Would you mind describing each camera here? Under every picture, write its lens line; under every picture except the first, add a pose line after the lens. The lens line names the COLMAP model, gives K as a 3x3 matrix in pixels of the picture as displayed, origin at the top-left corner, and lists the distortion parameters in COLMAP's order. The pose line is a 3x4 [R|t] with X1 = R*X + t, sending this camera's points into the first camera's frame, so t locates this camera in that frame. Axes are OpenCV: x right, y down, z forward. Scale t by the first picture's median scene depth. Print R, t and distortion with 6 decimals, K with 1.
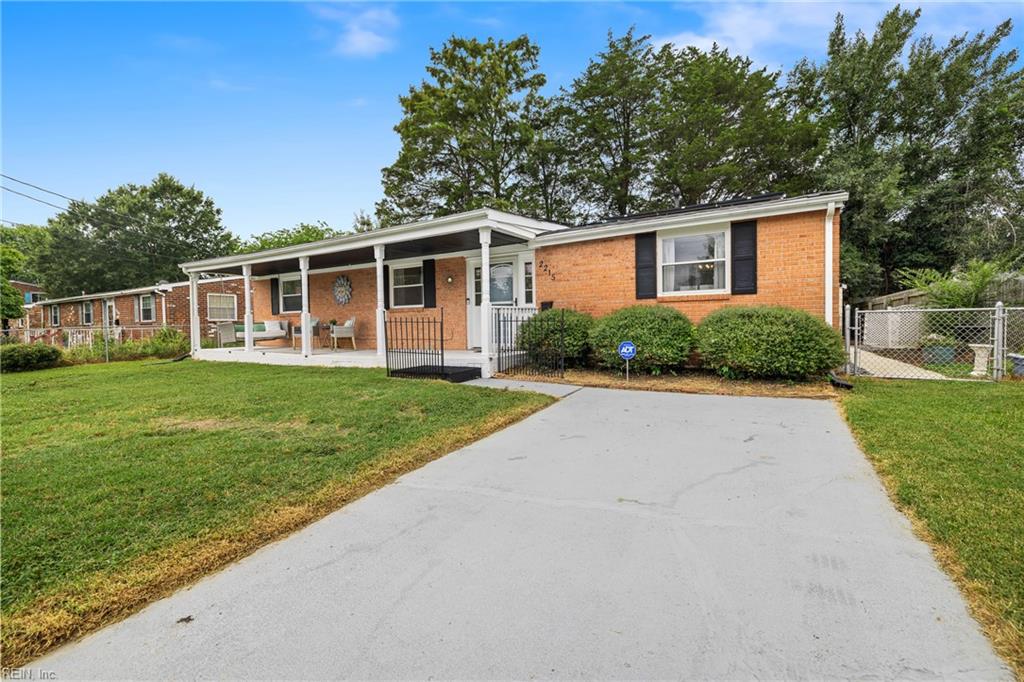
lens RADIAL K [[440.1, 0, 503.1], [0, 440.1, 343.9], [0, 0, 1]] dist [-0.000639, 0.000280]
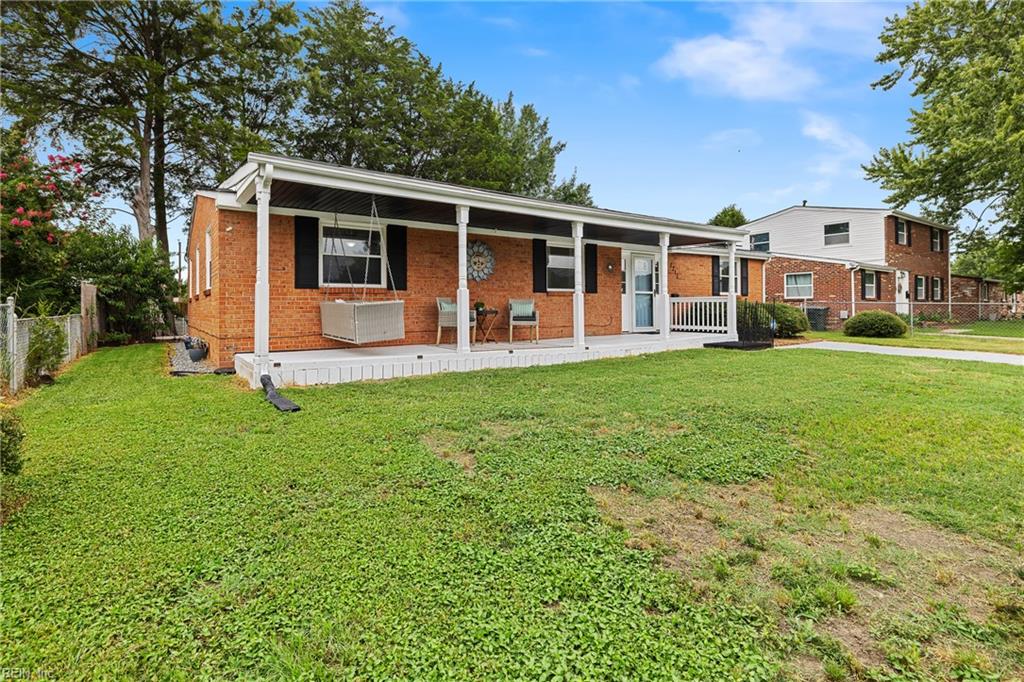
lens RADIAL K [[514.5, 0, 528.5], [0, 514.5, 309.5], [0, 0, 1]] dist [-0.005627, -0.000512]
pose [[0.367844, 0.016867, 0.929734, -1.354735], [0.046591, 0.998245, -0.036543, -0.011941], [-0.928720, 0.056760, 0.366413, 0.763589]]
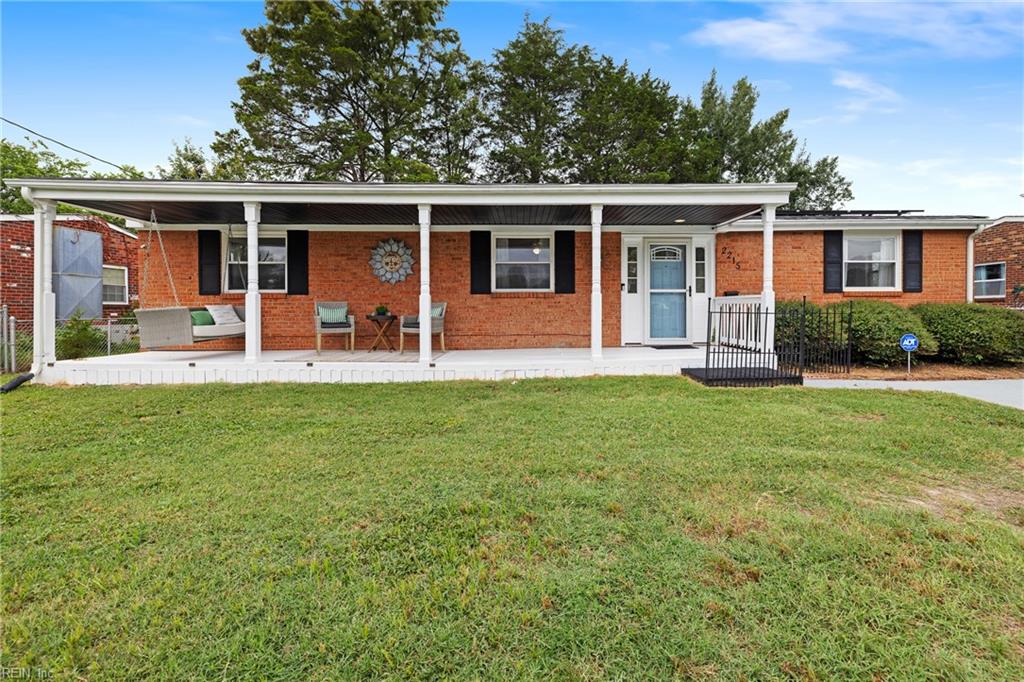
lens RADIAL K [[479.1, 0, 547.1], [0, 479.1, 310.4], [0, 0, 1]] dist [0.005007, -0.000487]
pose [[0.830180, 0.019157, 0.557166, -0.695090], [0.016462, 0.998131, -0.058847, -0.005221], [-0.557252, 0.058026, 0.828313, 0.356261]]
